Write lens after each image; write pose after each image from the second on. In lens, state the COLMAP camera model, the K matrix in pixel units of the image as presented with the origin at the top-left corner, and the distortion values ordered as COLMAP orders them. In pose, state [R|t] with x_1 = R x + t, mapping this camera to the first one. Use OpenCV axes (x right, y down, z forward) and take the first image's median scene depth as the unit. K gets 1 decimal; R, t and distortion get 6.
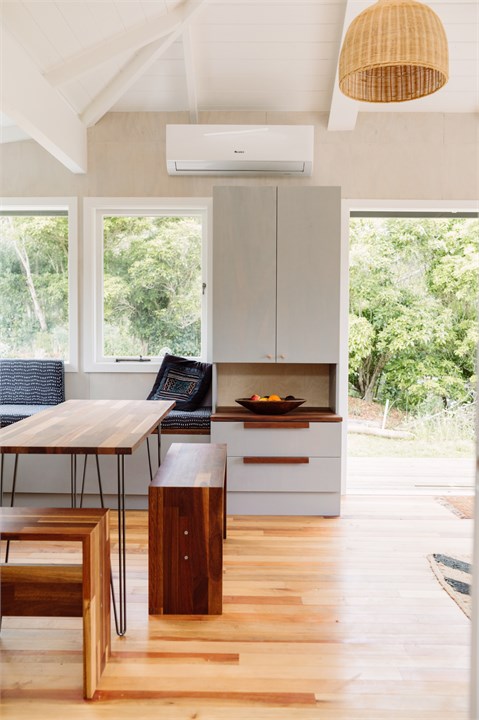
lens RADIAL K [[669.0, 0, 242.6], [0, 669.0, 347.6], [0, 0, 1]] dist [-0.005258, 0.027718]
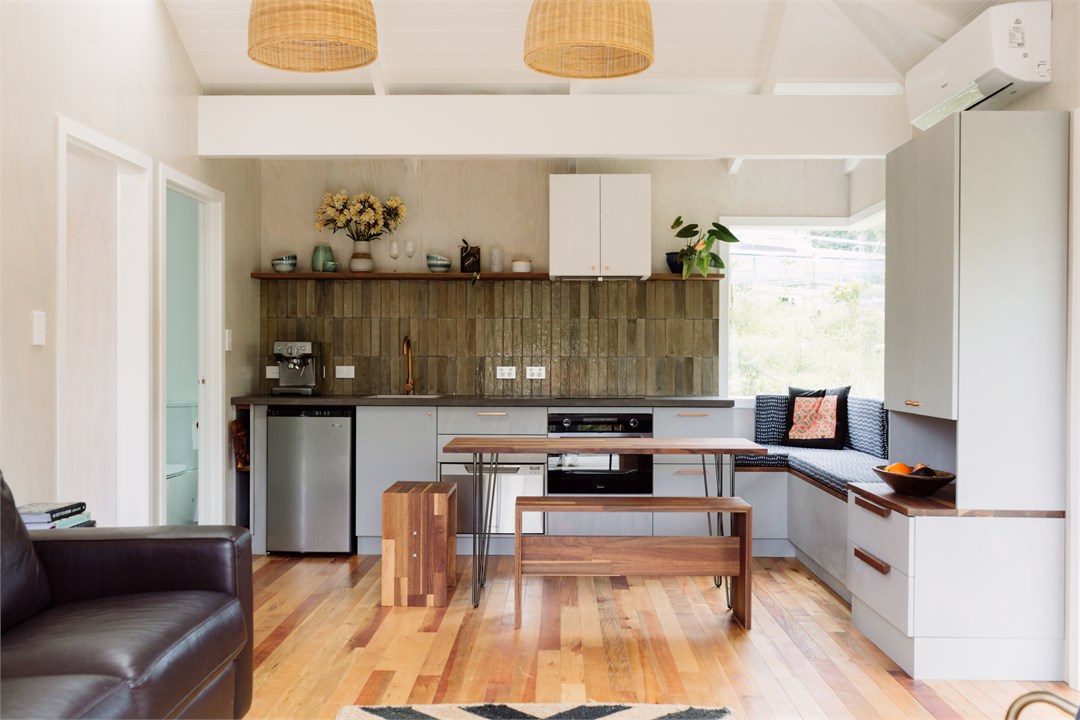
lens RADIAL K [[1063.1, 0, 575.2], [0, 1063.1, 330.3], [0, 0, 1]] dist [0.021085, 0.018475]
pose [[0.030421, -0.032572, -0.999006, 0.949620], [-0.036345, 0.998772, -0.033672, -0.008360], [0.998876, 0.037333, 0.029200, 0.590815]]
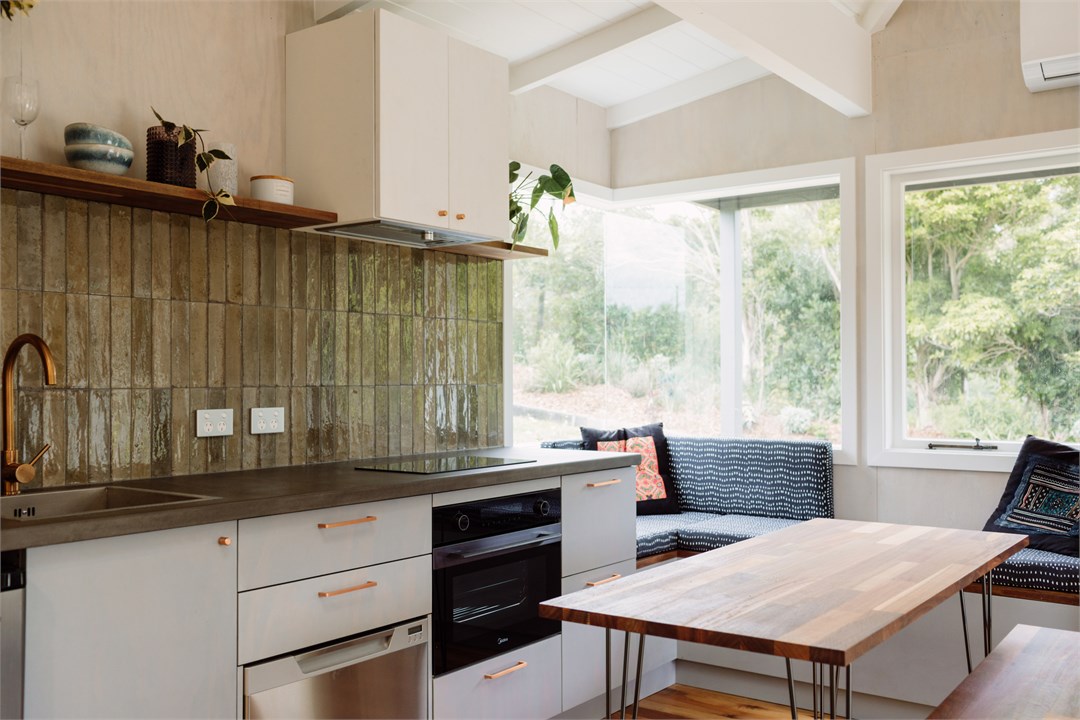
lens RADIAL K [[1003.5, 0, 559.1], [0, 1003.5, 361.0], [0, 0, 1]] dist [-0.005258, 0.027718]
pose [[0.815636, -0.016698, -0.578325, 0.039193], [-0.013282, 0.998780, -0.047569, -0.007376], [0.578414, 0.046480, 0.814418, 0.163579]]
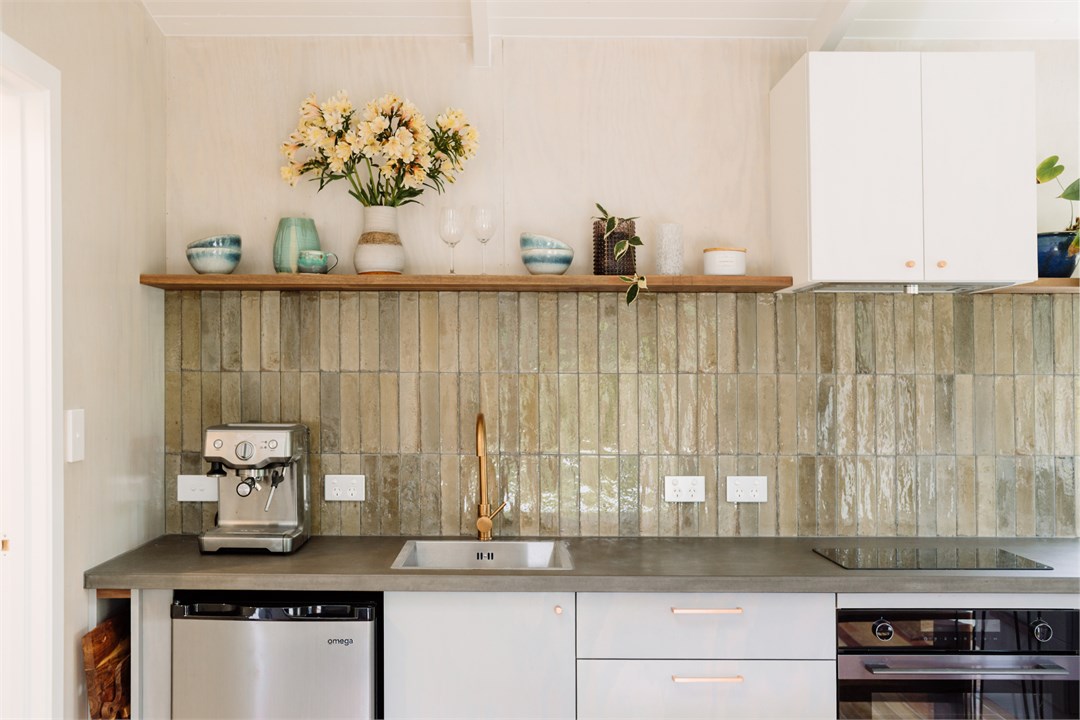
lens RADIAL K [[1045.4, 0, 505.6], [0, 1045.4, 374.2], [0, 0, 1]] dist [-0.018199, 0.006025]
pose [[0.017366, -0.009945, -0.999800, 0.175306], [-0.039332, 0.999170, -0.010622, -0.057252], [0.999075, 0.039508, 0.016960, 0.414399]]
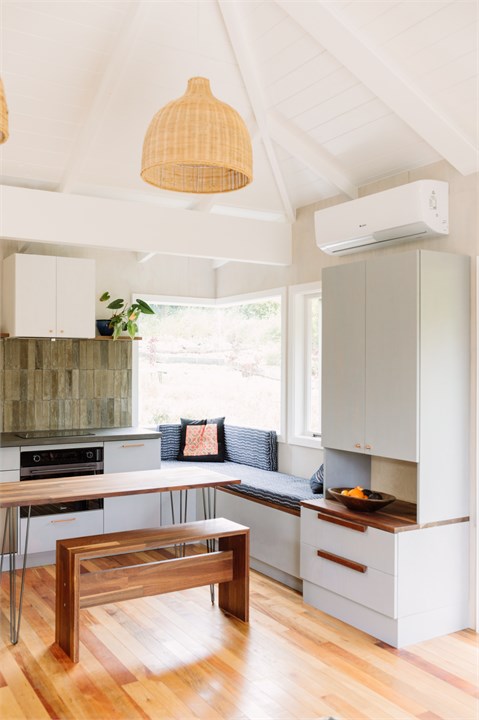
lens RADIAL K [[669.0, 0, 242.6], [0, 669.0, 347.6], [0, 0, 1]] dist [-0.005258, 0.027718]
pose [[0.537763, -0.028496, -0.842614, 0.659646], [-0.029162, 0.998202, -0.052369, -0.061201], [0.842592, 0.052735, 0.535965, 0.336216]]
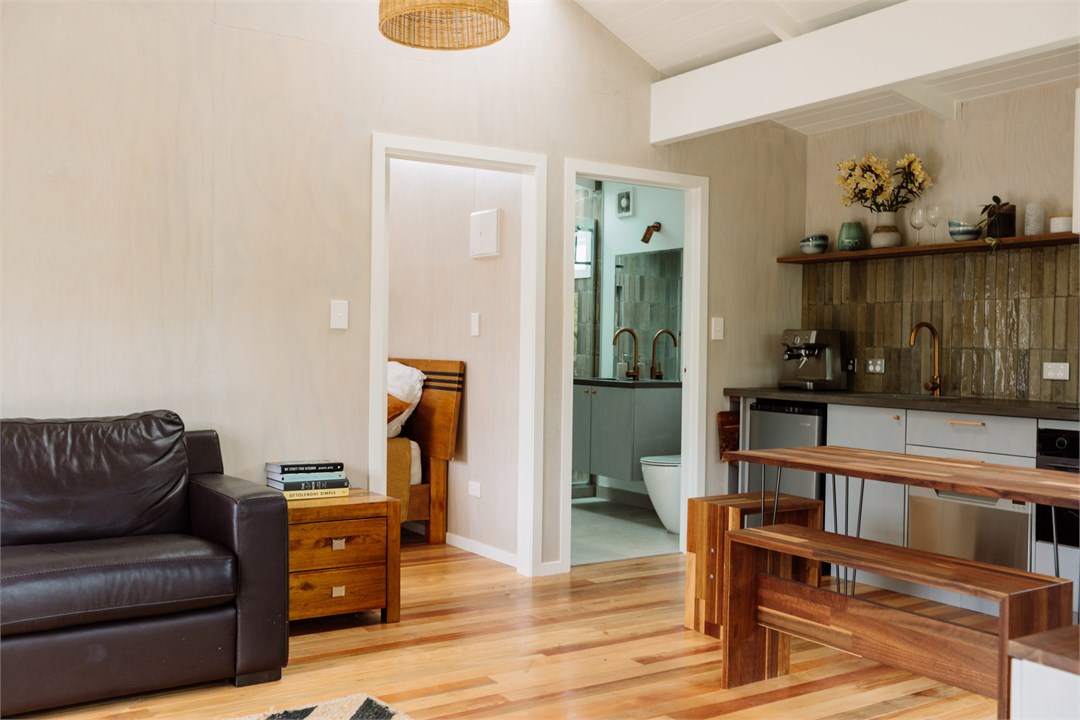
lens RADIAL K [[1041.5, 0, 570.1], [0, 1041.5, 355.9], [0, 0, 1]] dist [0.001559, 0.010072]
pose [[-0.814548, -0.016574, -0.579860, 0.500892], [-0.041427, 0.998702, 0.029648, -0.021954], [0.578616, 0.048172, -0.814177, 1.100163]]
